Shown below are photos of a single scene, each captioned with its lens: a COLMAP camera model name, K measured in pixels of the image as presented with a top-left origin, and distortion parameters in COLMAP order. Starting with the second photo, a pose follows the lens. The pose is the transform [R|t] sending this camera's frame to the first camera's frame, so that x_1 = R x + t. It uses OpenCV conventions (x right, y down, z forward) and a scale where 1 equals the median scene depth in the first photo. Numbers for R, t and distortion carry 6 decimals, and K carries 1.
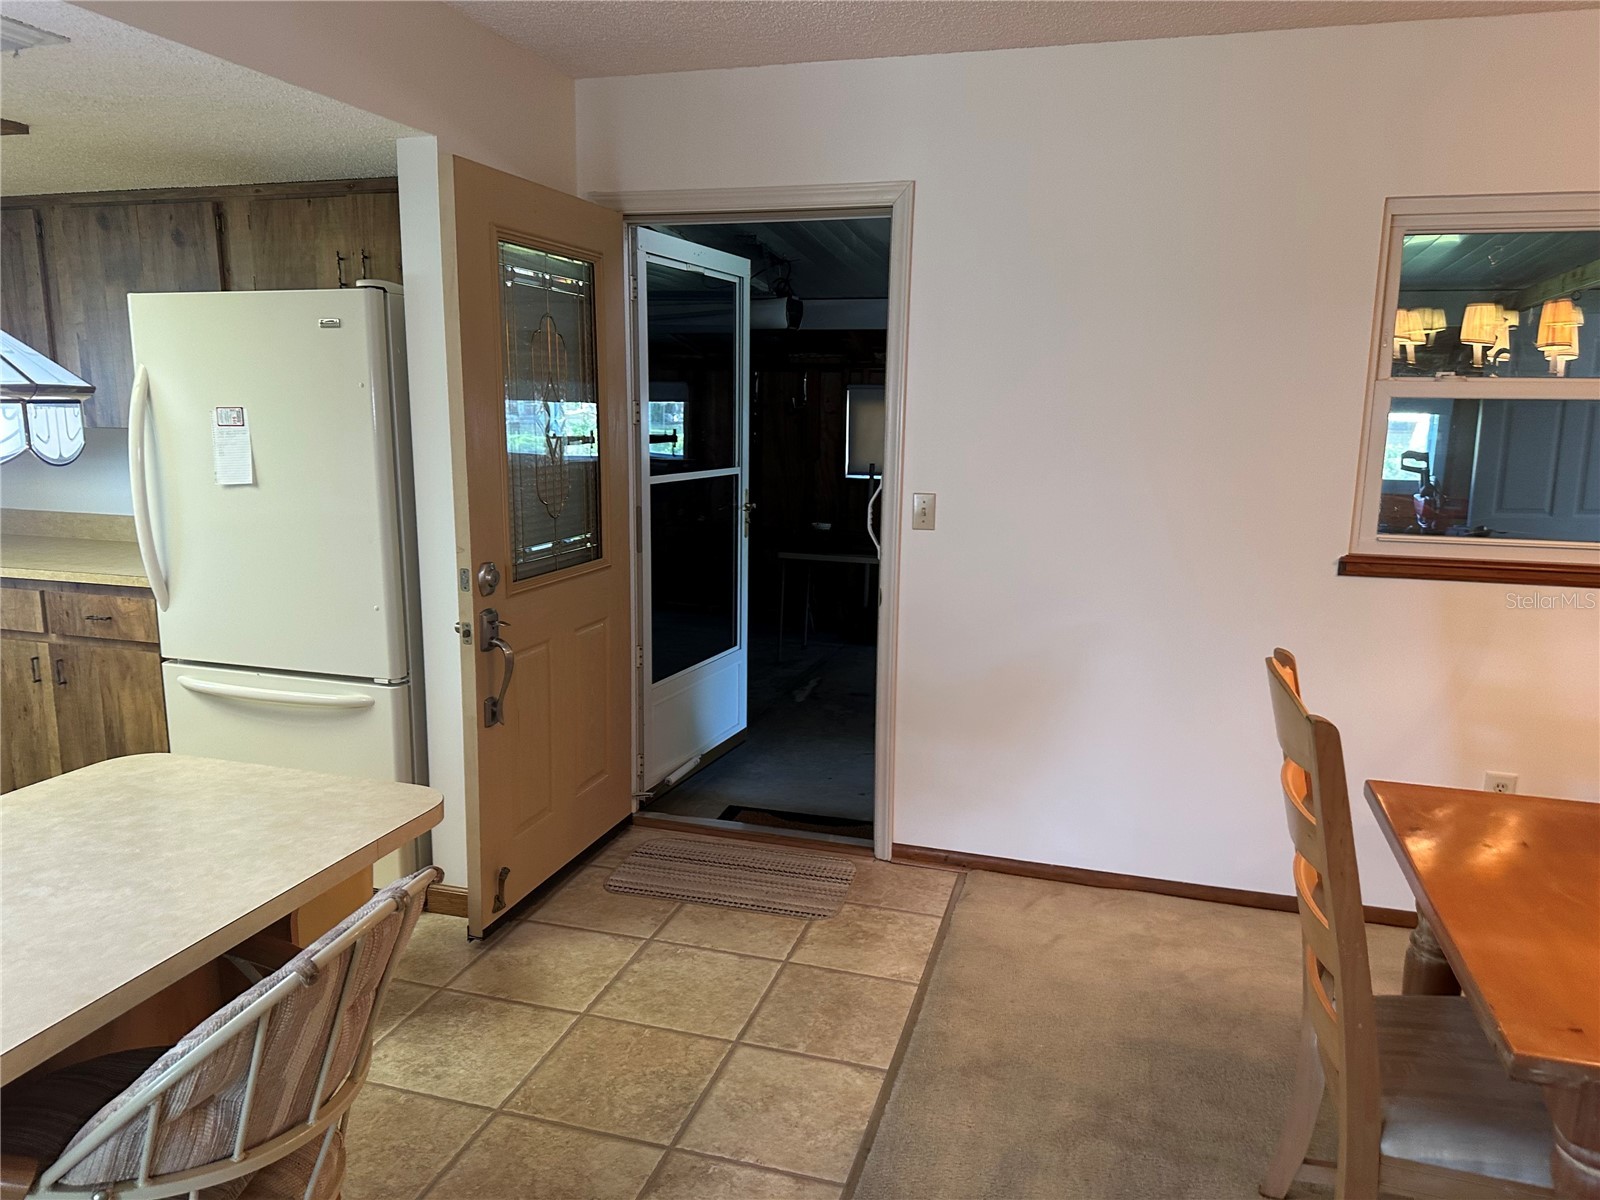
lens RADIAL K [[1117.7, 0, 803.7], [0, 1117.7, 605.9], [0, 0, 1]] dist [0.089694, -0.114838]
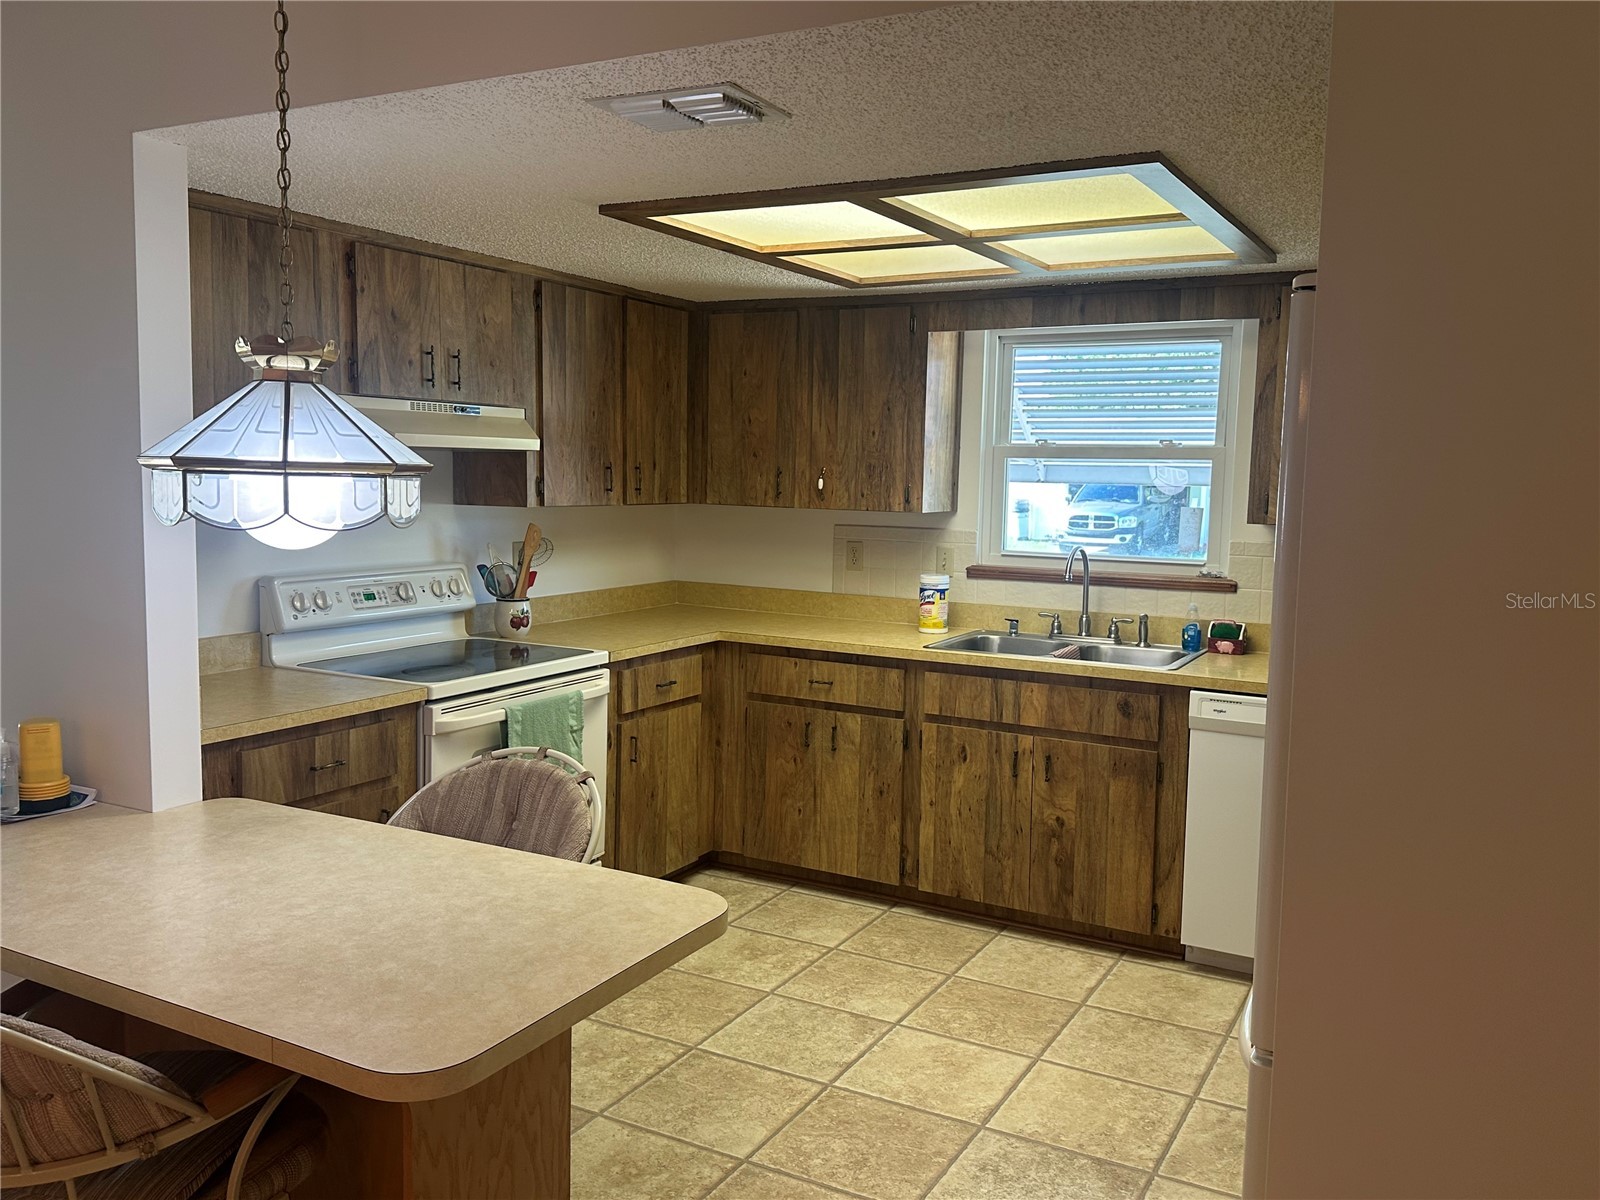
lens RADIAL K [[1290.4, 0, 804.1], [0, 1290.4, 591.8], [0, 0, 1]] dist [0.180618, -0.362599]
pose [[-0.215649, 0.077964, -0.973353, 0.387075], [-0.200870, 0.971947, 0.122354, -0.265306], [0.955587, 0.221903, -0.193939, 1.433243]]
